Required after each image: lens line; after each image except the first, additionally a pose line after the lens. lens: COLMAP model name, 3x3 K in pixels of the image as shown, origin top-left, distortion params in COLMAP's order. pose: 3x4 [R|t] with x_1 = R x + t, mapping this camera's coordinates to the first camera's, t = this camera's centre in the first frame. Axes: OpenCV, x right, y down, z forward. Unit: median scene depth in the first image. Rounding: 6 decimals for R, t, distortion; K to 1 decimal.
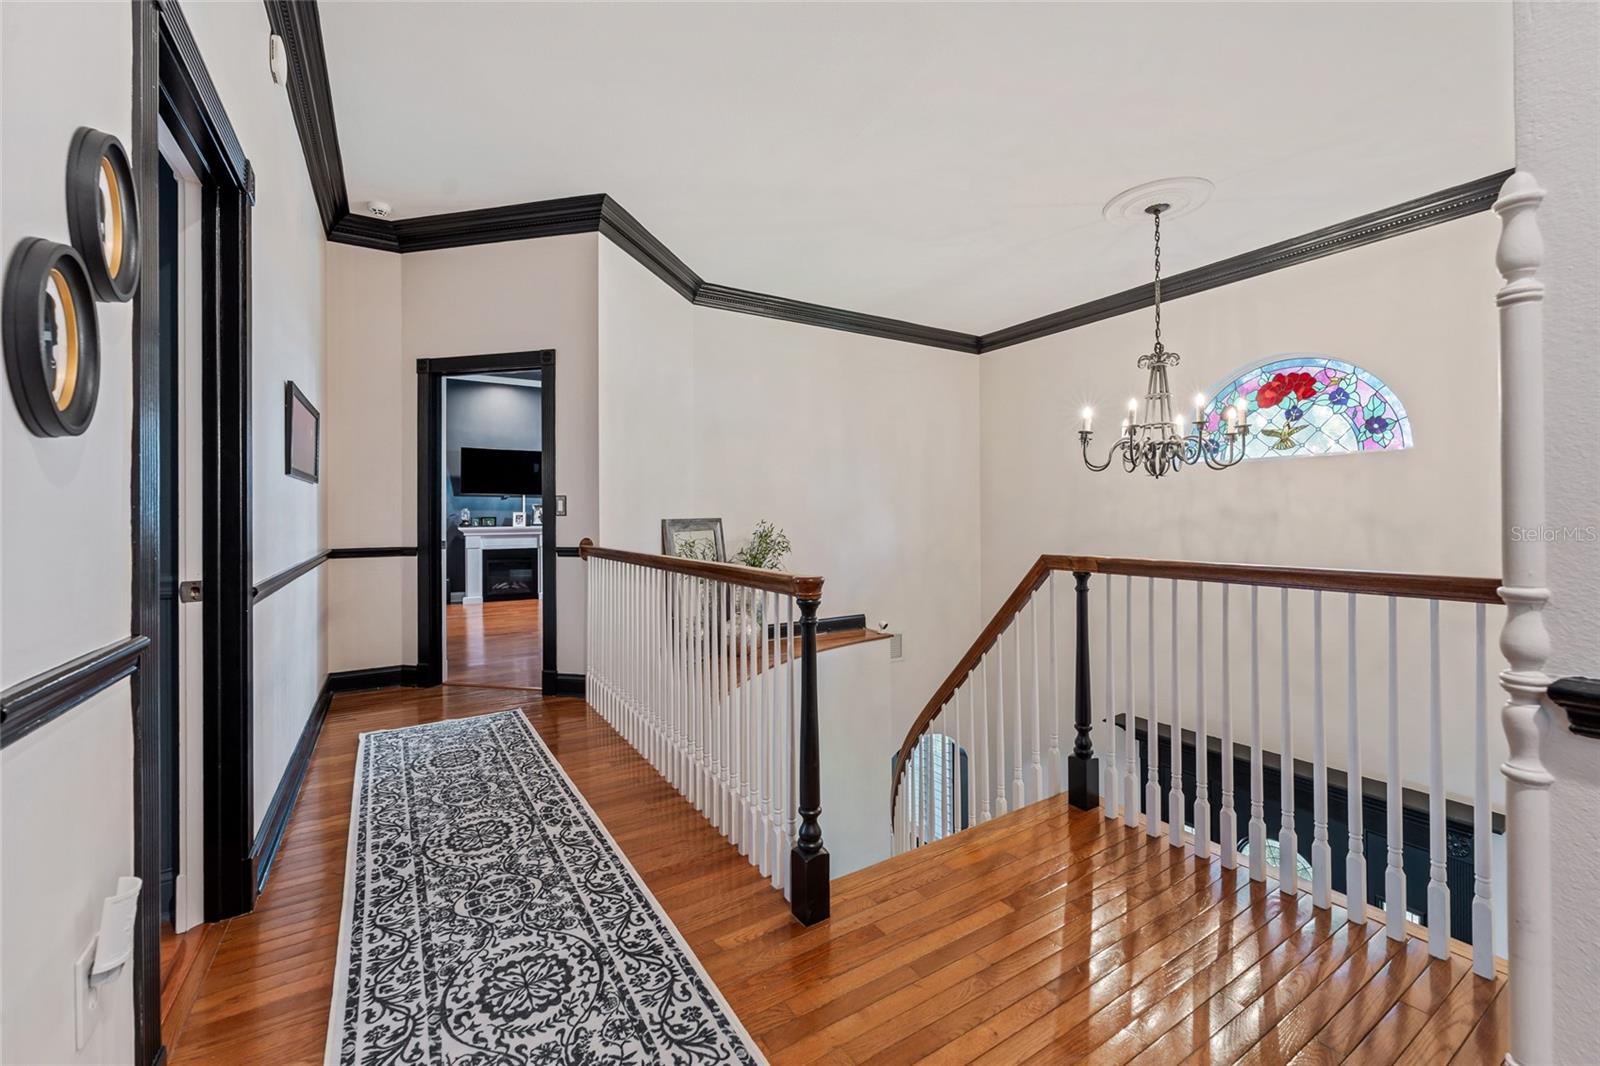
lens RADIAL K [[639.1, 0, 796.3], [0, 639.1, 514.2], [0, 0, 1]] dist [-0.000202, 0.000005]
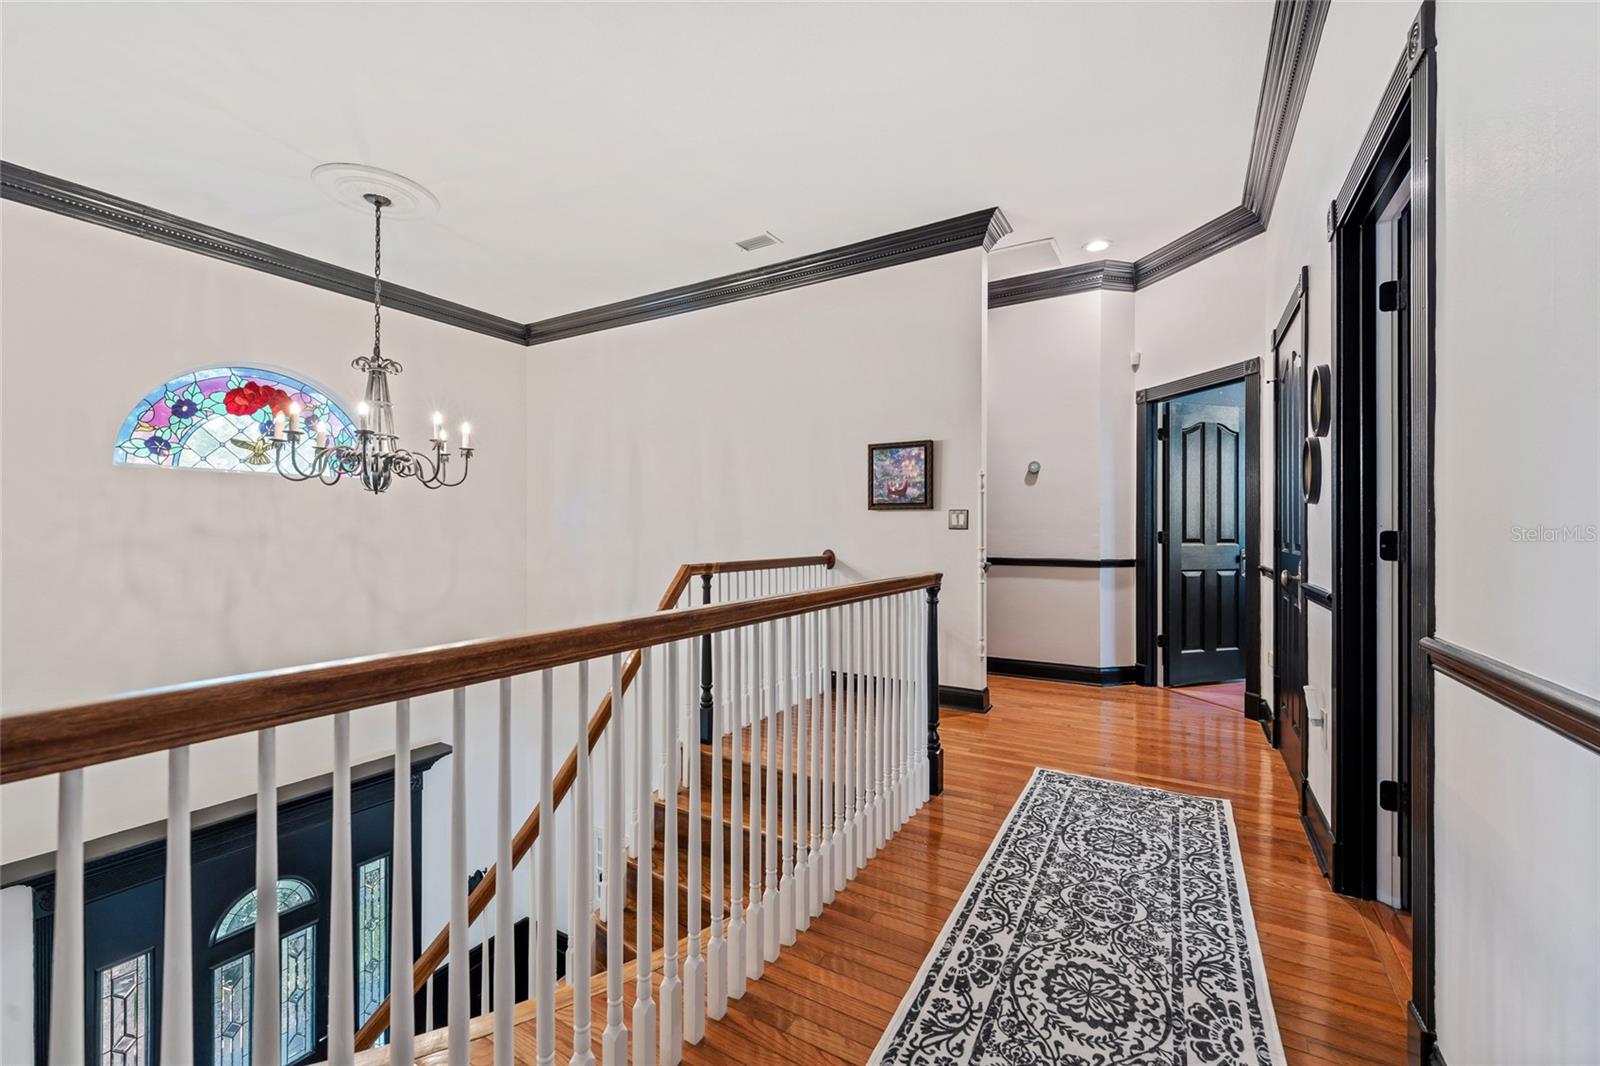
lens RADIAL K [[651.0, 0, 800.0], [0, 651.0, 533.0], [0, 0, 1]] dist [0.000669, 0.000168]
pose [[-0.464903, 0.004223, 0.885352, -1.090833], [0.000413, 0.999990, -0.004553, 0.008660], [-0.885362, -0.001751, -0.464900, 1.793412]]
